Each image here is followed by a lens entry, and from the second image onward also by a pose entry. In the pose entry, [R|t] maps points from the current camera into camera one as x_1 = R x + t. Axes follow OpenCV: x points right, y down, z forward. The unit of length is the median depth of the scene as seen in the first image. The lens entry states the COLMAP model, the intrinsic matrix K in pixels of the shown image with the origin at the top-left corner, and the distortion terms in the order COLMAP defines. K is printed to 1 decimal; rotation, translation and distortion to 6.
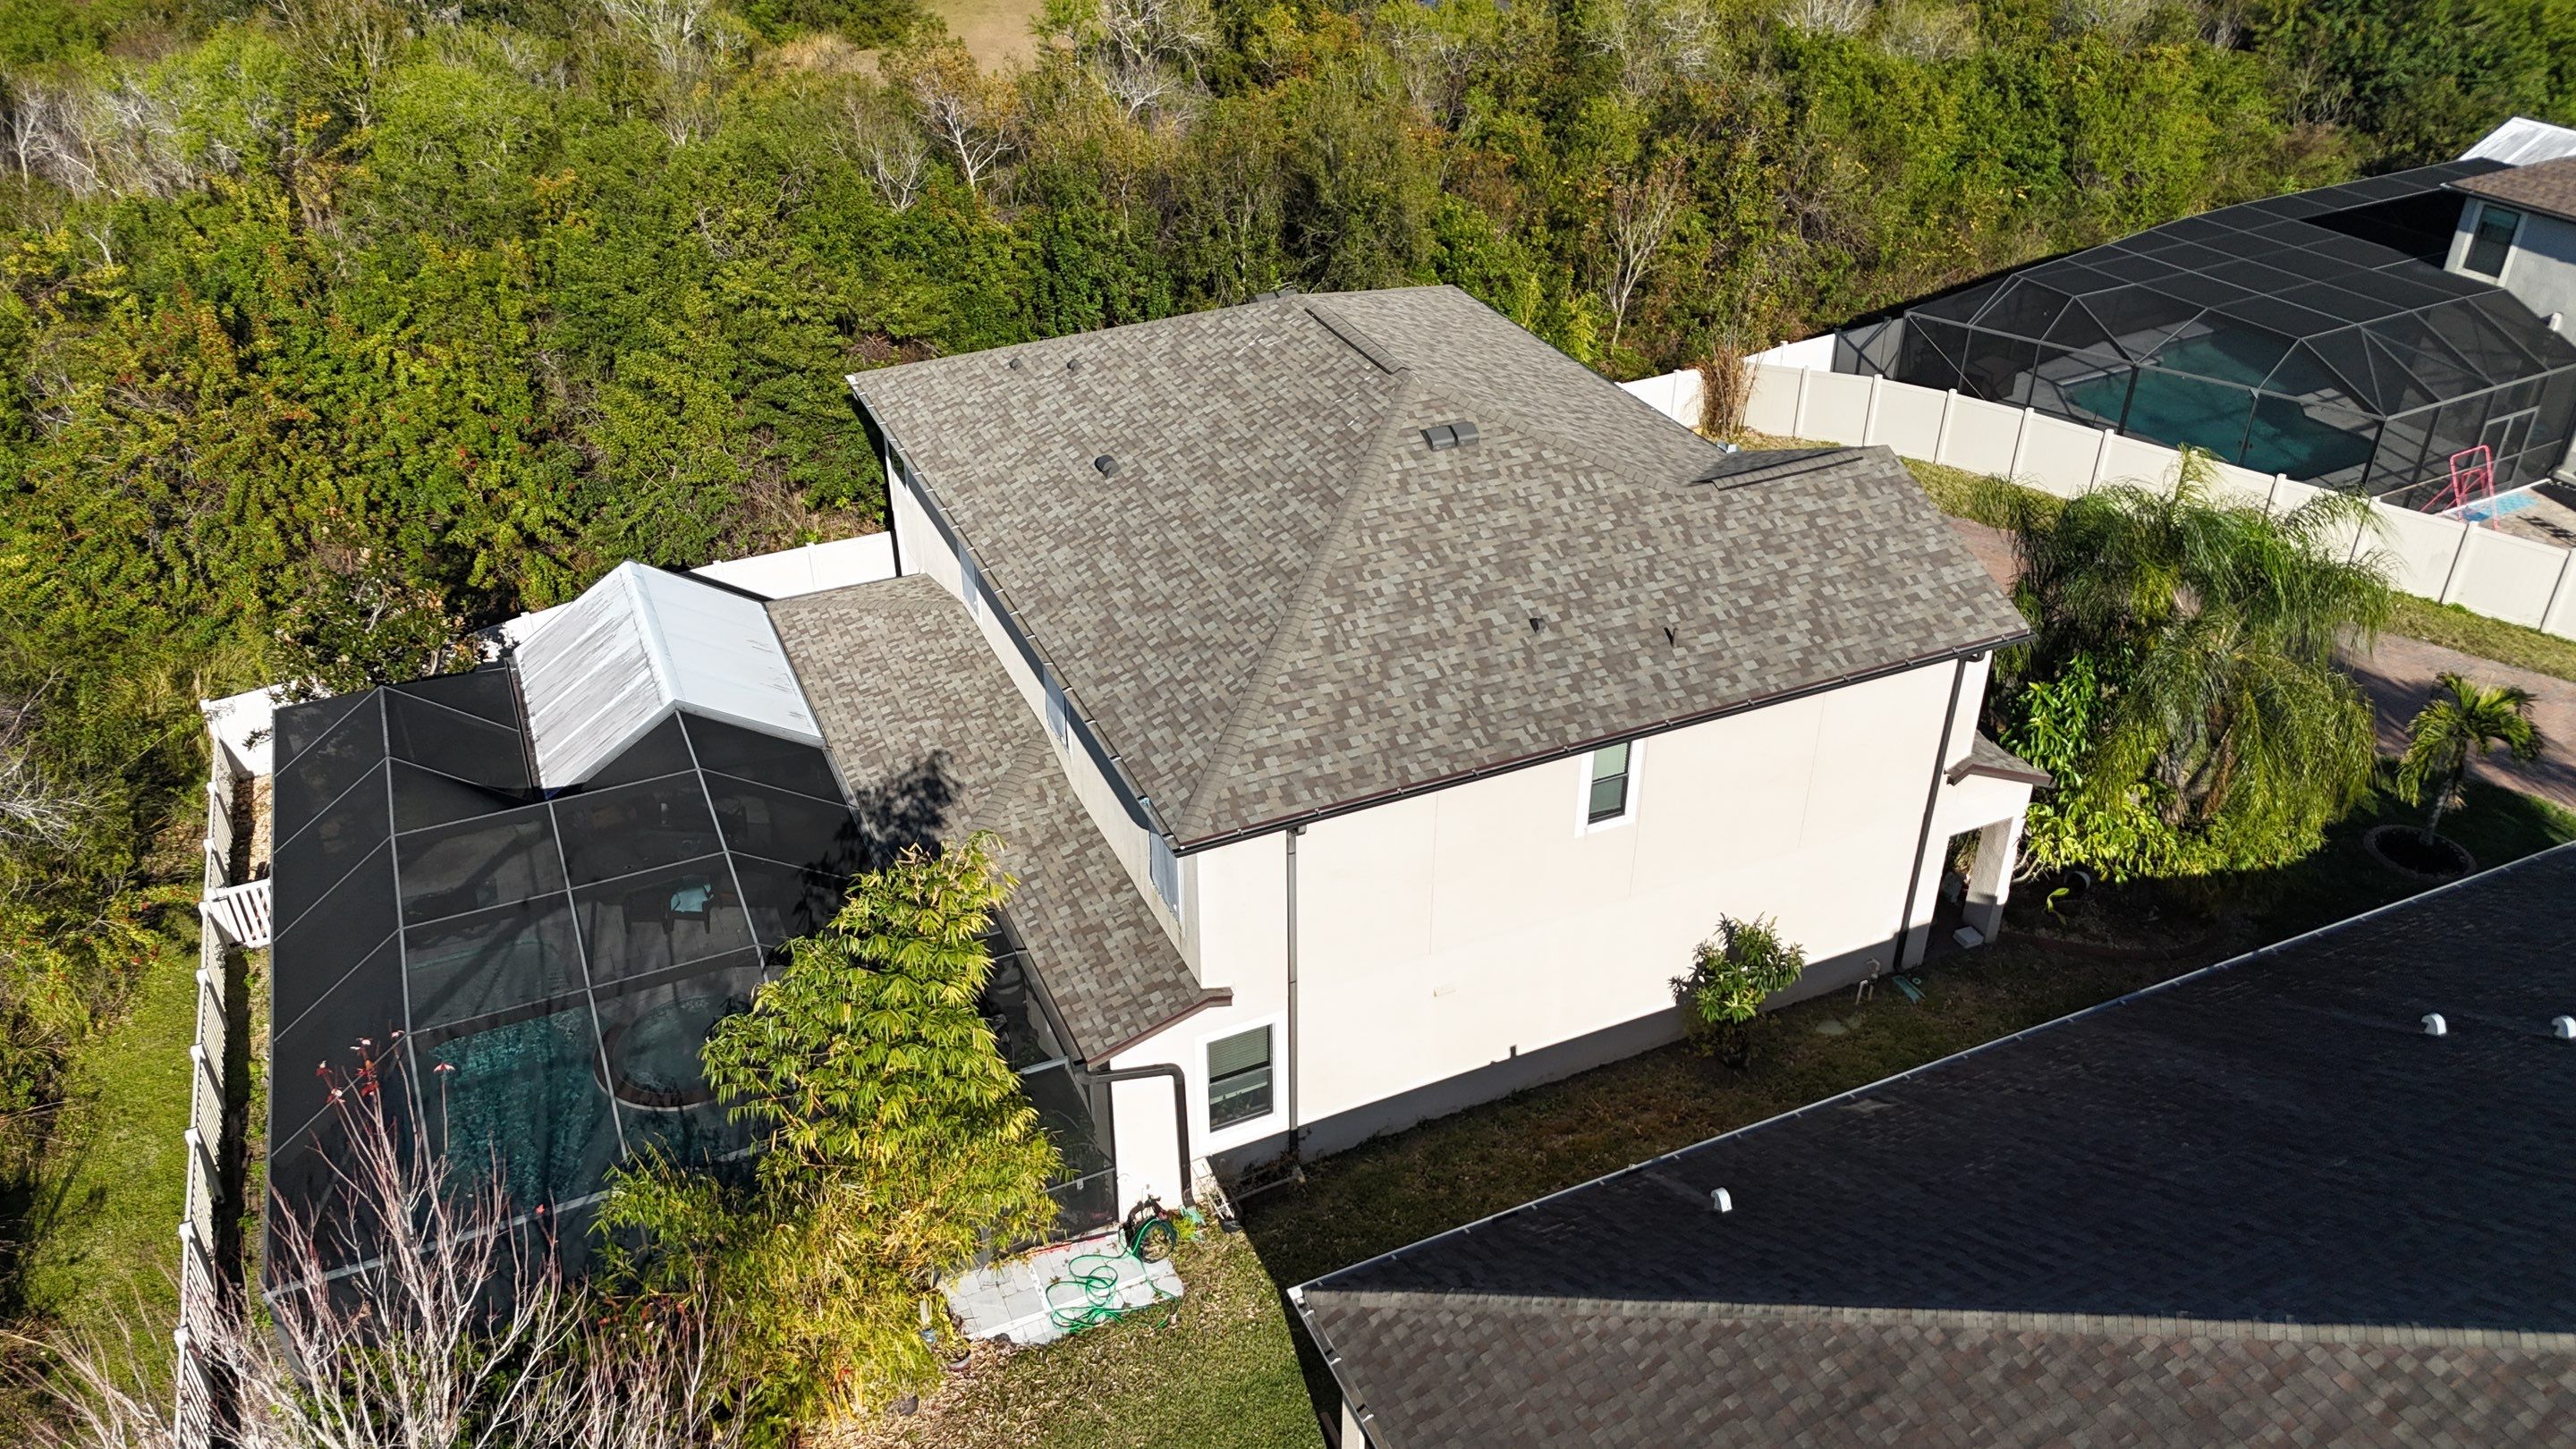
lens RADIAL K [[1912.5, 0, 1290.9], [0, 1912.5, 726.1], [0, 0, 1]] dist [0.060675, -0.056050]
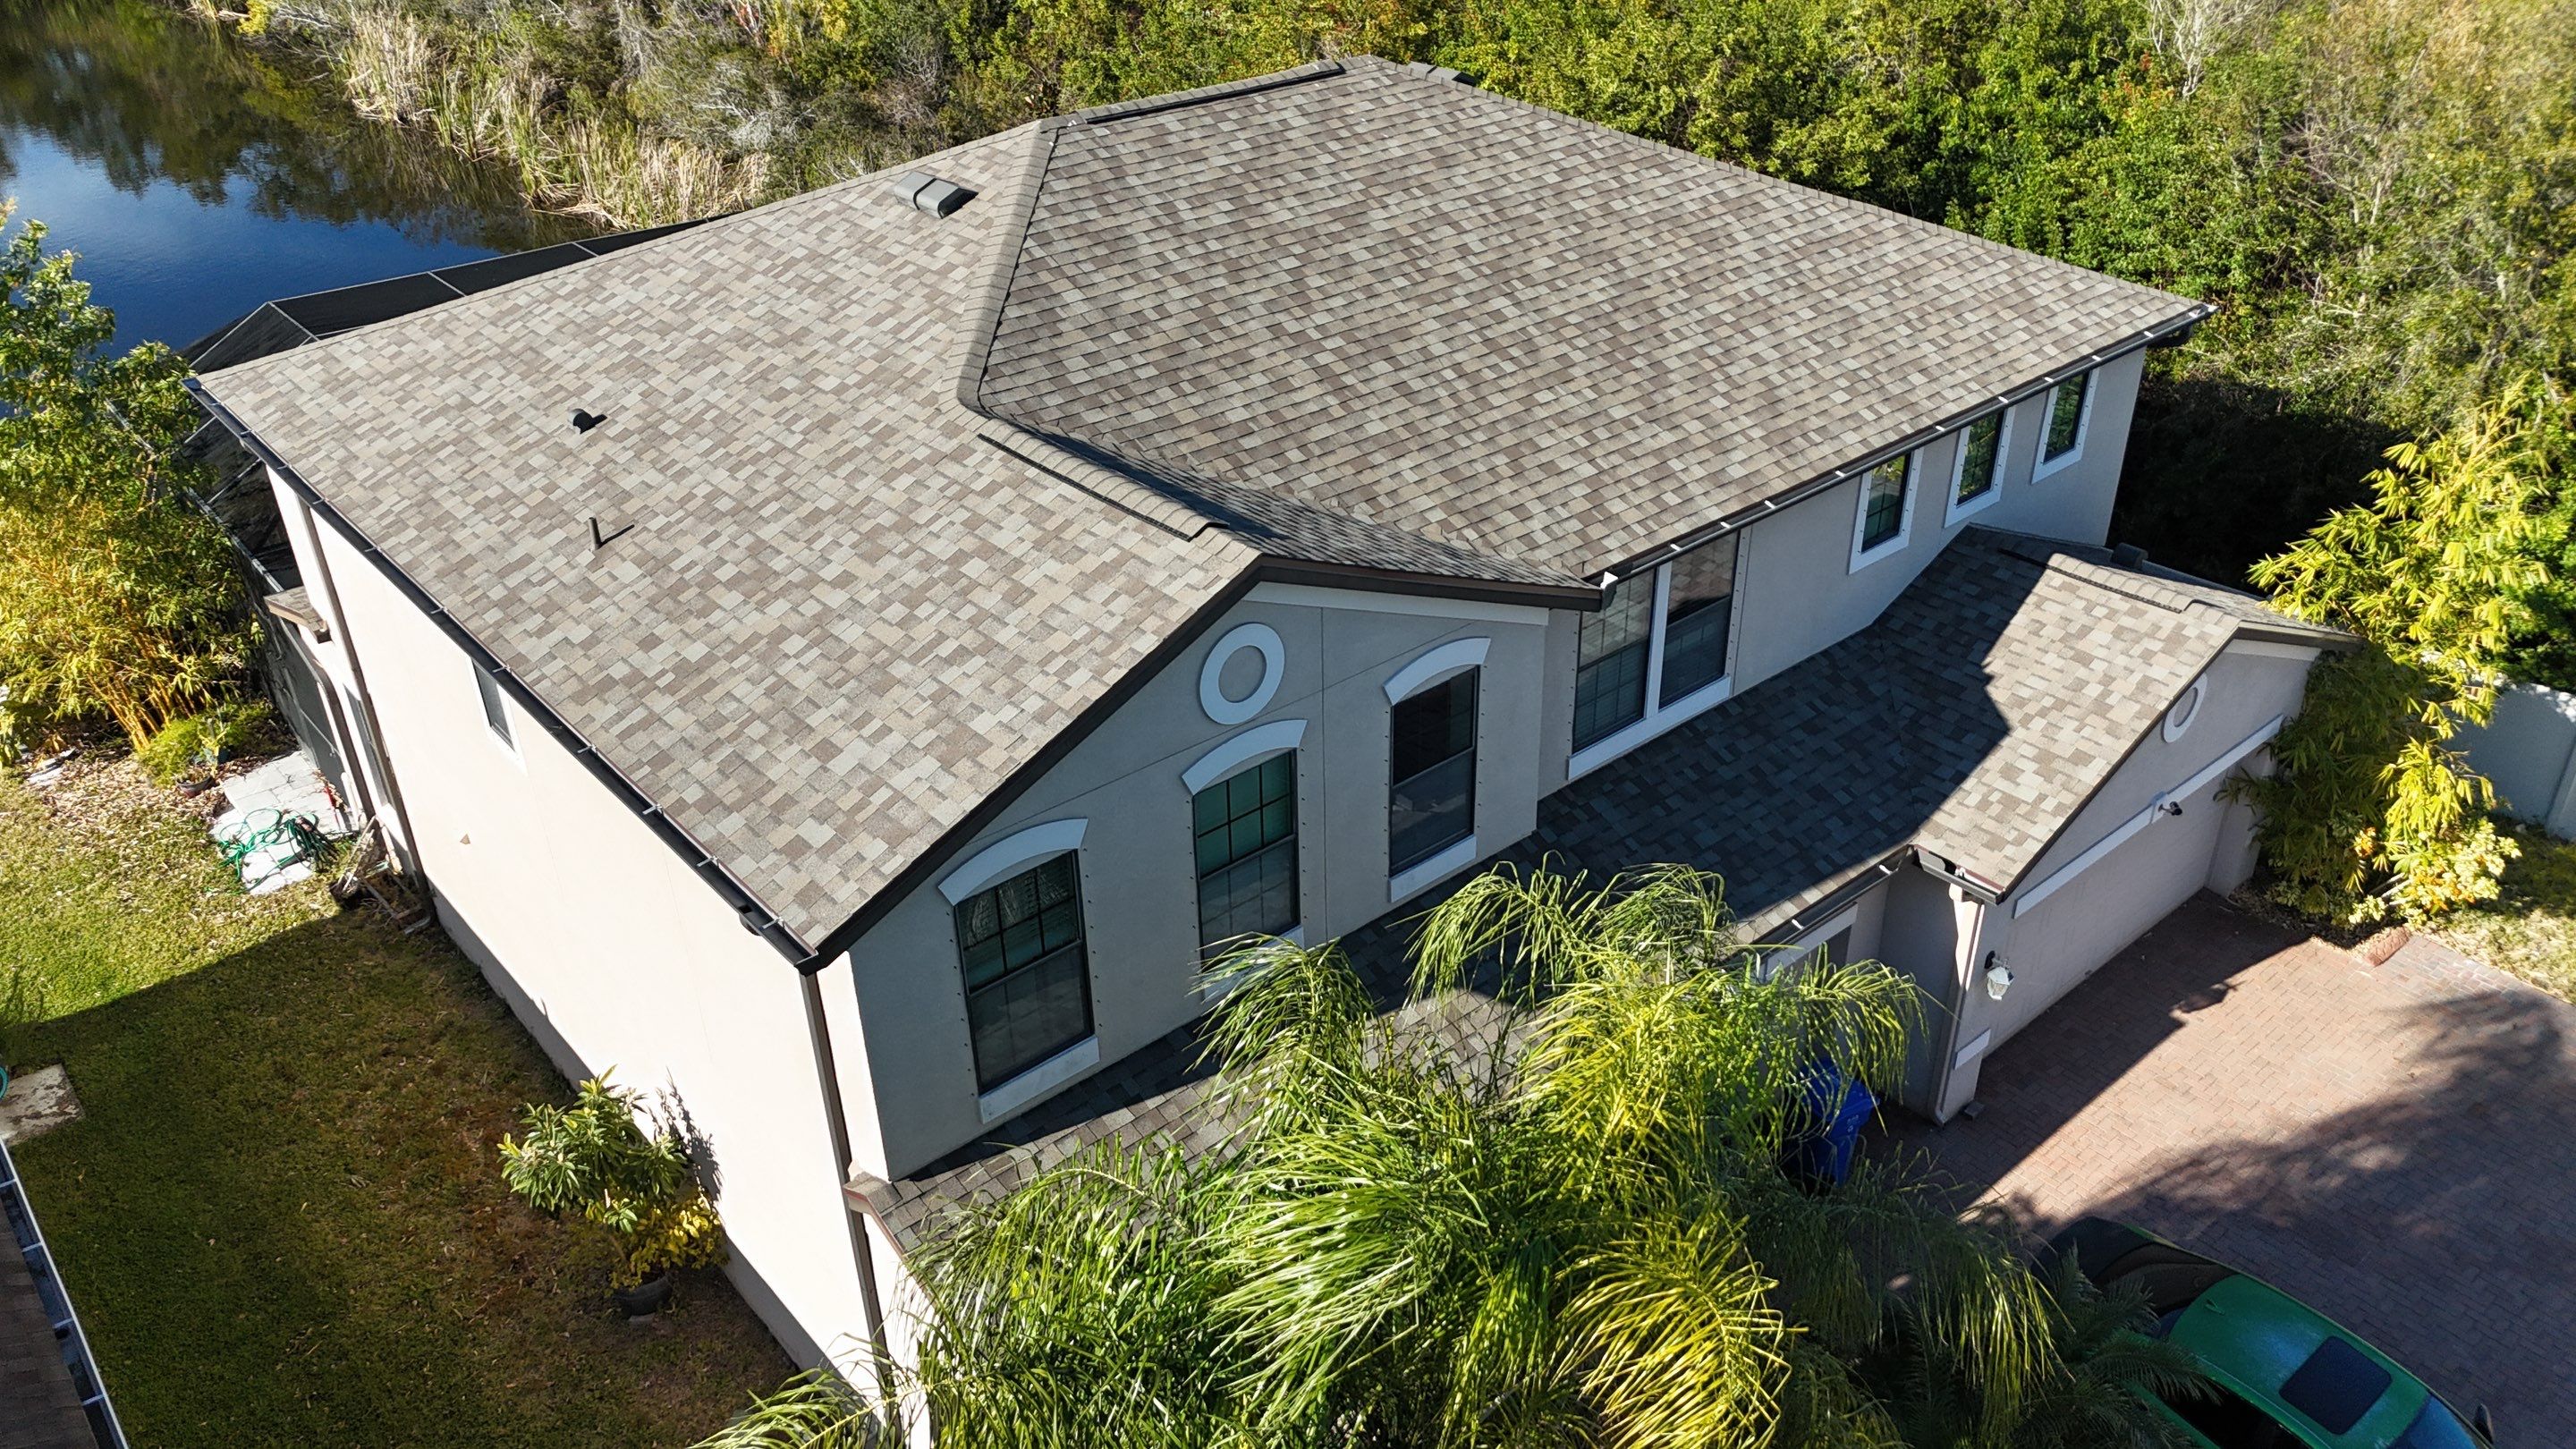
lens RADIAL K [[1912.5, 0, 1311.7], [0, 1912.5, 729.8], [0, 0, 1]] dist [0.060675, -0.056050]
pose [[0.289137, 0.489979, -0.822387, 0.676328], [-0.482686, 0.816500, 0.316767, -0.251571], [0.826688, 0.305366, 0.472587, 0.808482]]
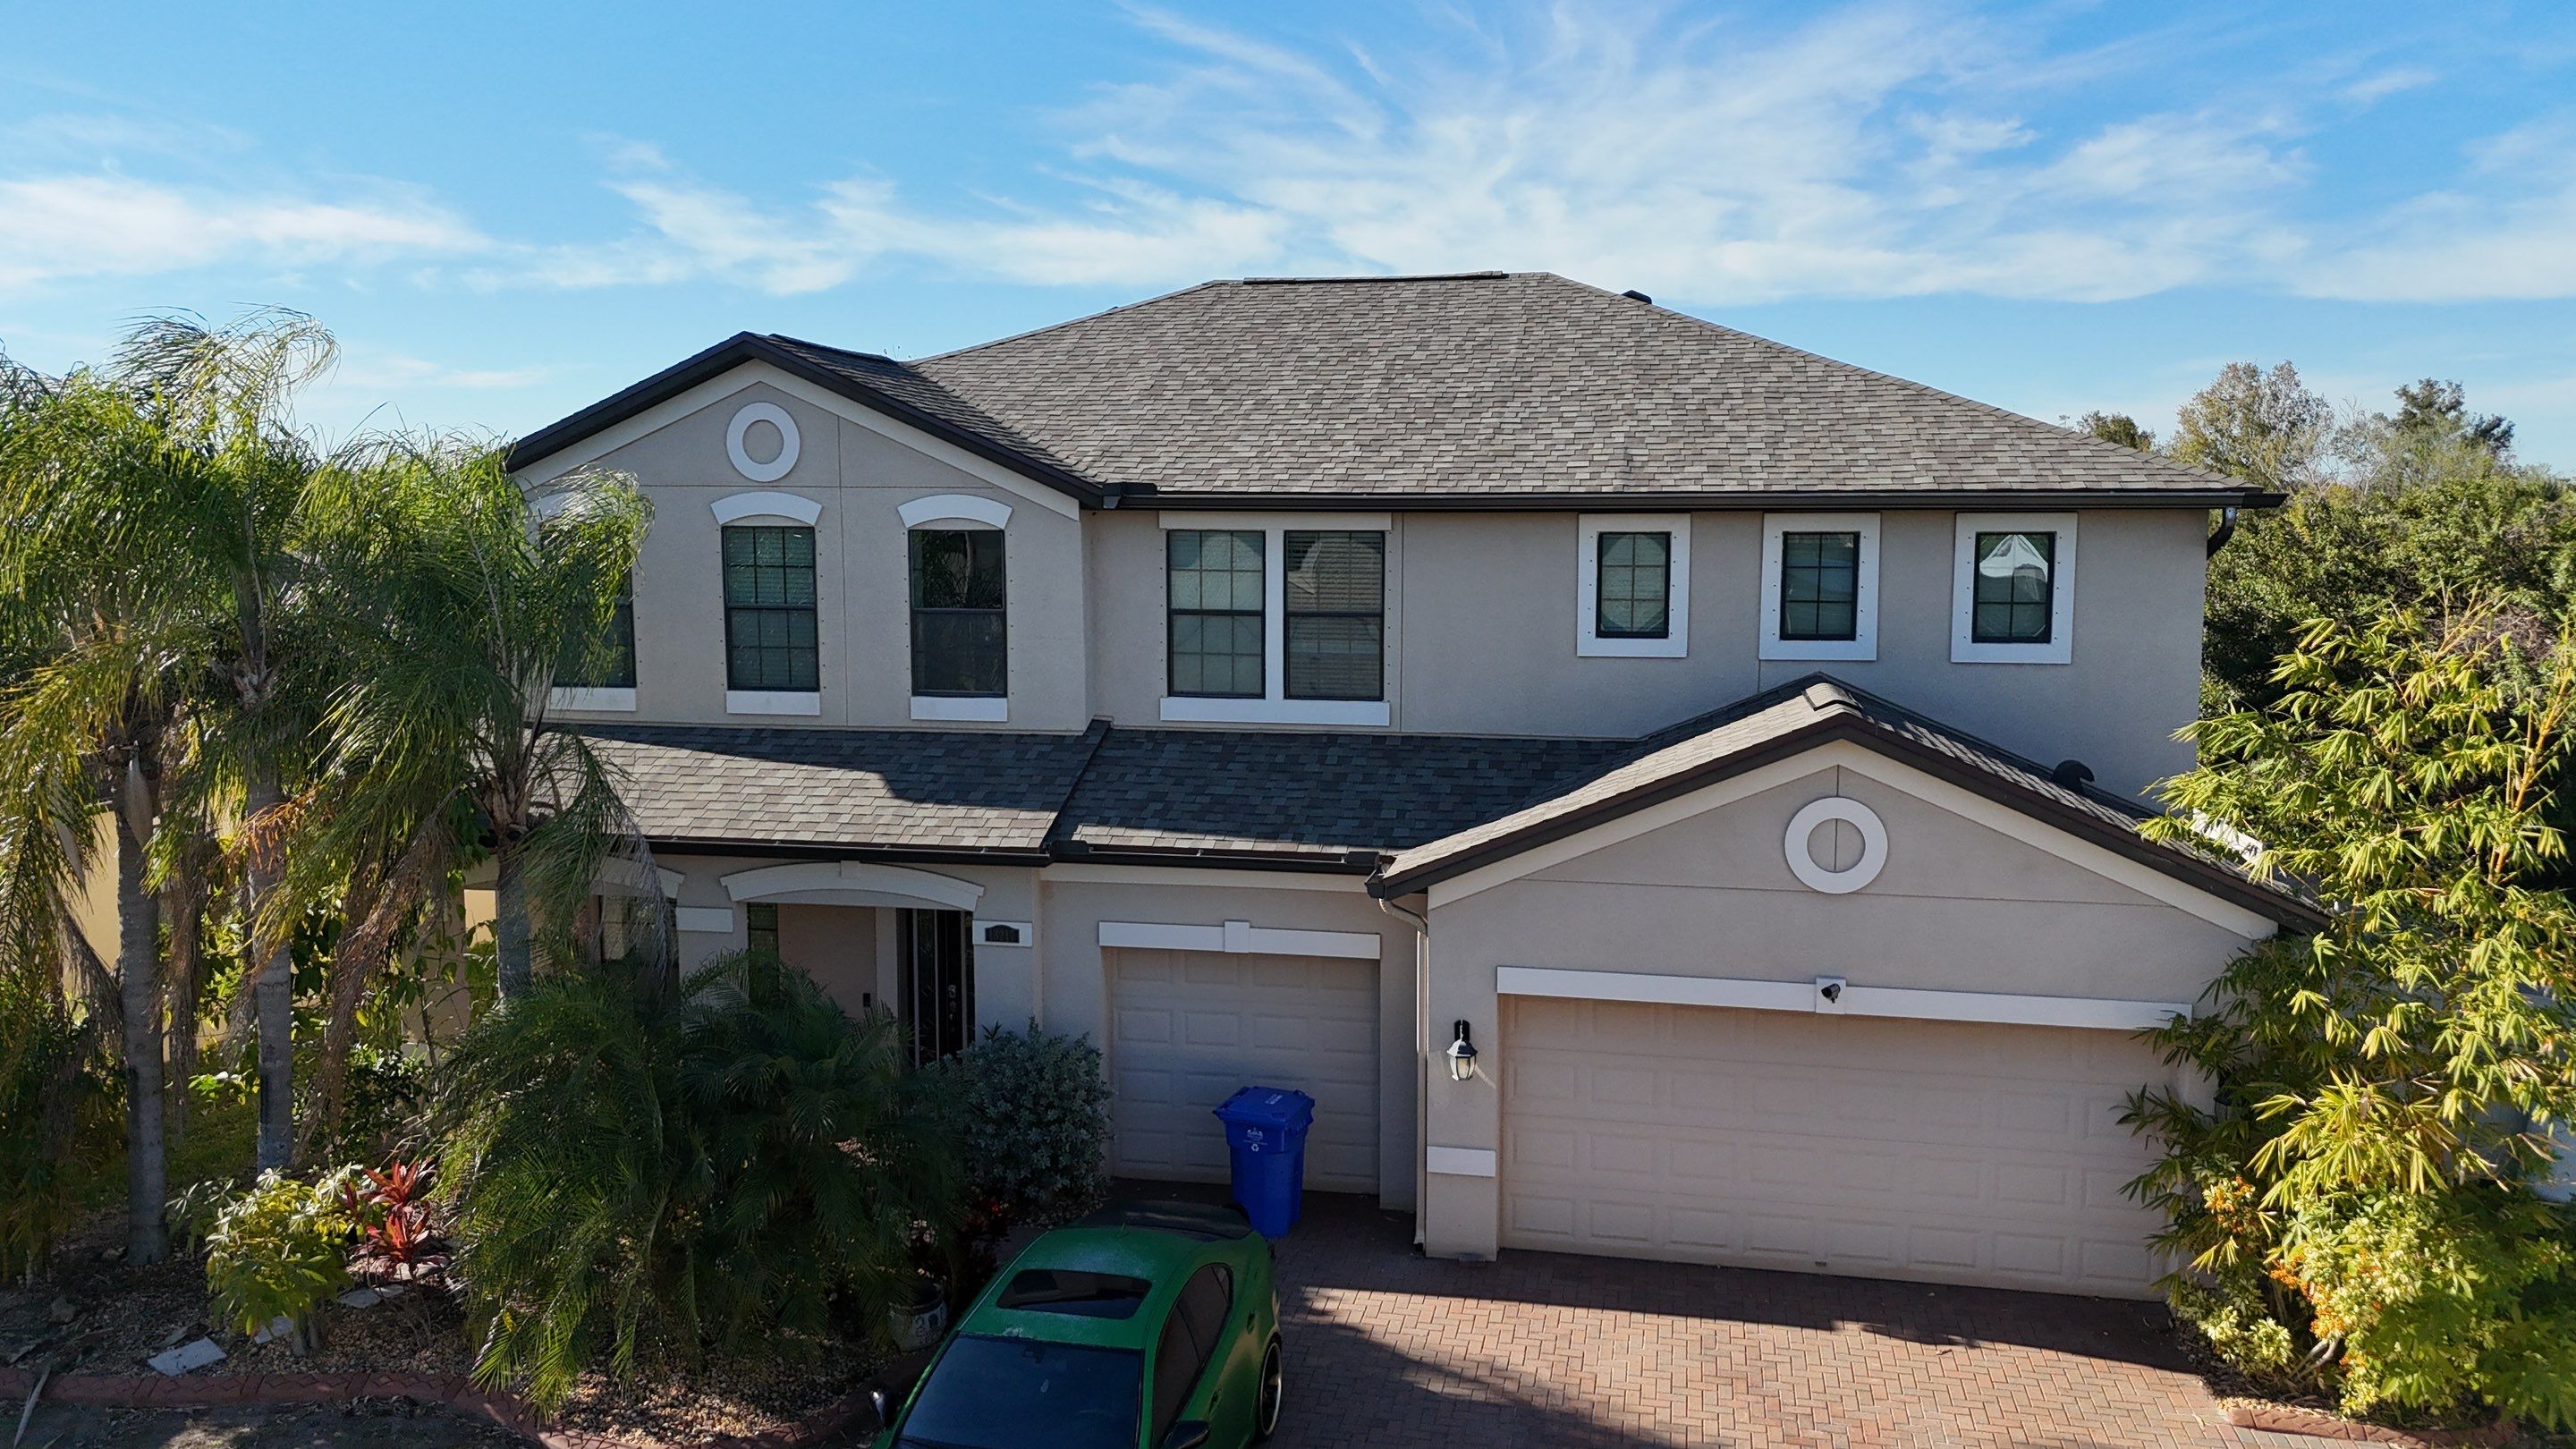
lens RADIAL K [[1912.5, 0, 1287.8], [0, 1912.5, 728.9], [0, 0, 1]] dist [0.060675, -0.056050]
pose [[-0.580222, 0.101922, -0.808056, 0.713732], [-0.419788, 0.812777, 0.403945, -0.360930], [0.697940, 0.573591, -0.428805, 1.441448]]
